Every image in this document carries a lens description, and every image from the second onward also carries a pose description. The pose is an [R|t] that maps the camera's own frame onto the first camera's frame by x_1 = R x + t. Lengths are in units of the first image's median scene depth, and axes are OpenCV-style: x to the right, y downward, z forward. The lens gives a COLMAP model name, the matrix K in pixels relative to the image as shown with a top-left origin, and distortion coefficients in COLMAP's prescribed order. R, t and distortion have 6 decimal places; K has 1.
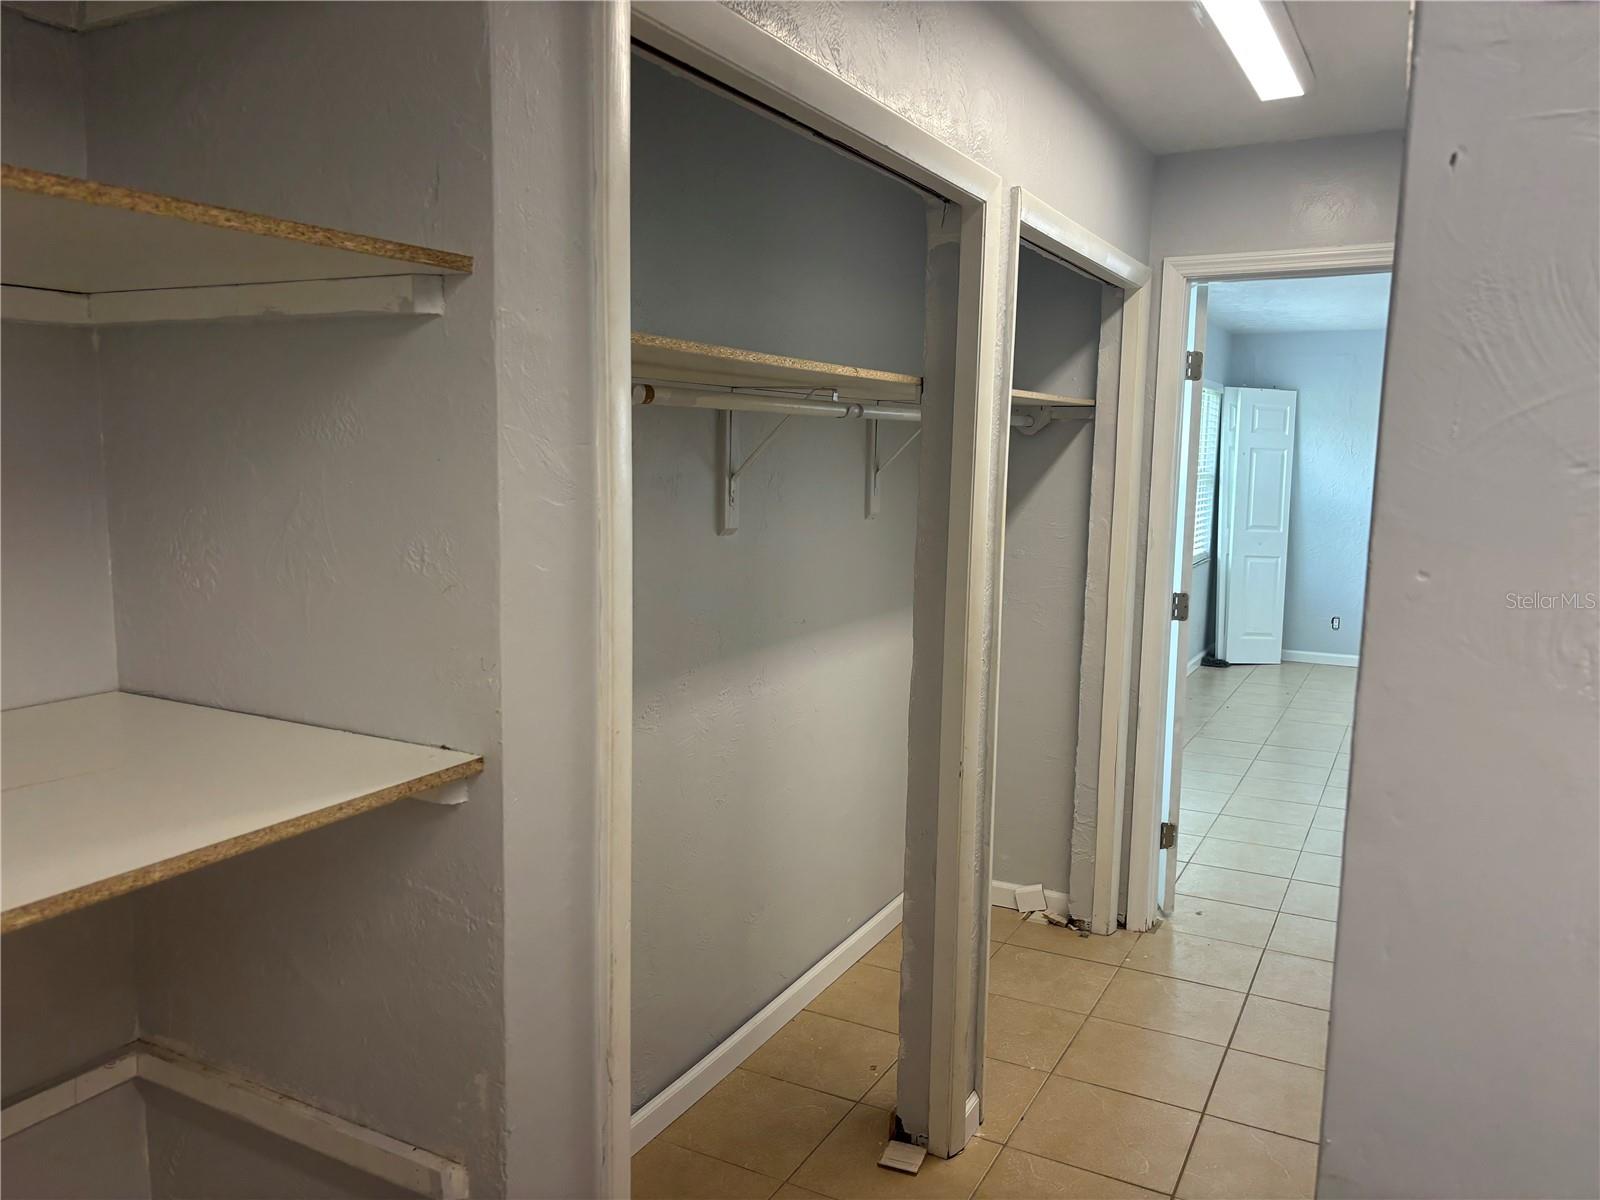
lens RADIAL K [[1210.0, 0, 808.1], [0, 1210.0, 613.5], [0, 0, 1]] dist [0.033102, -0.039755]
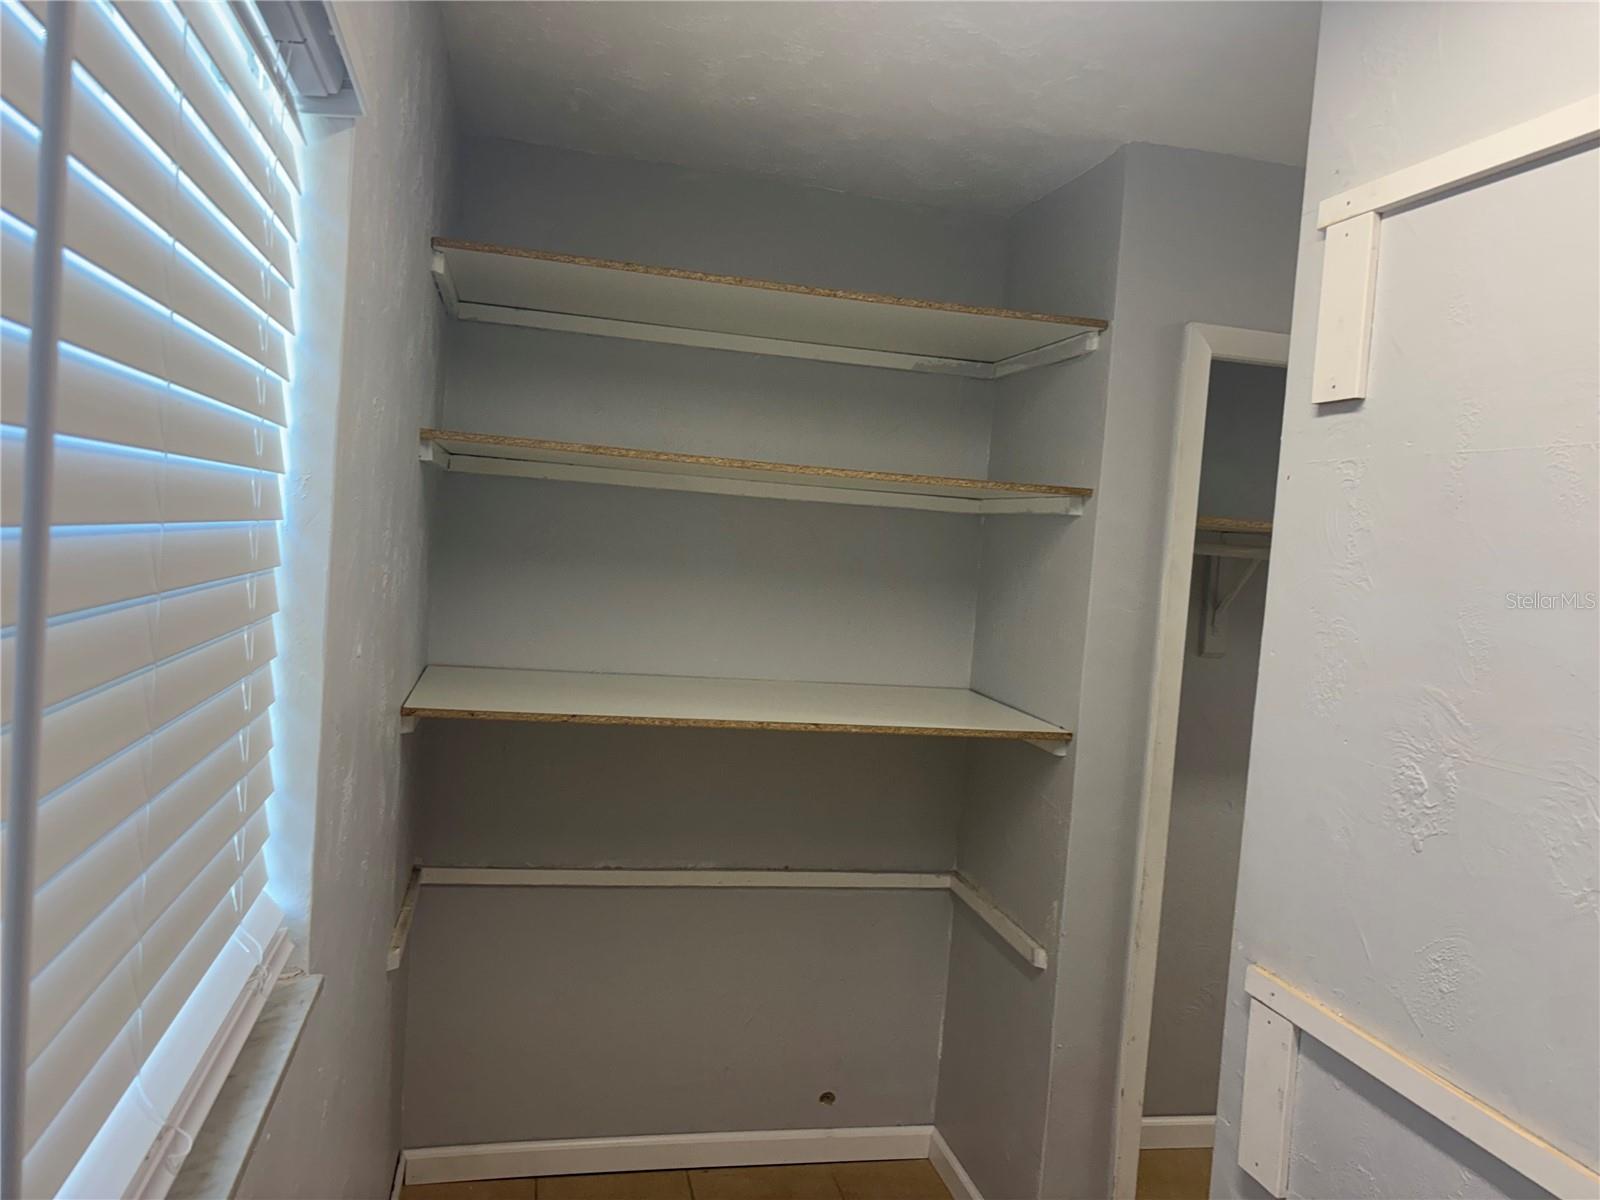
lens RADIAL K [[1210.0, 0, 799.0], [0, 1210.0, 596.9], [0, 0, 1]] dist [0.033102, -0.039755]
pose [[0.642404, 0.072574, -0.762922, 0.916626], [-0.171216, 0.983935, -0.050571, 0.073528], [0.746995, 0.163112, 0.644510, -0.629920]]
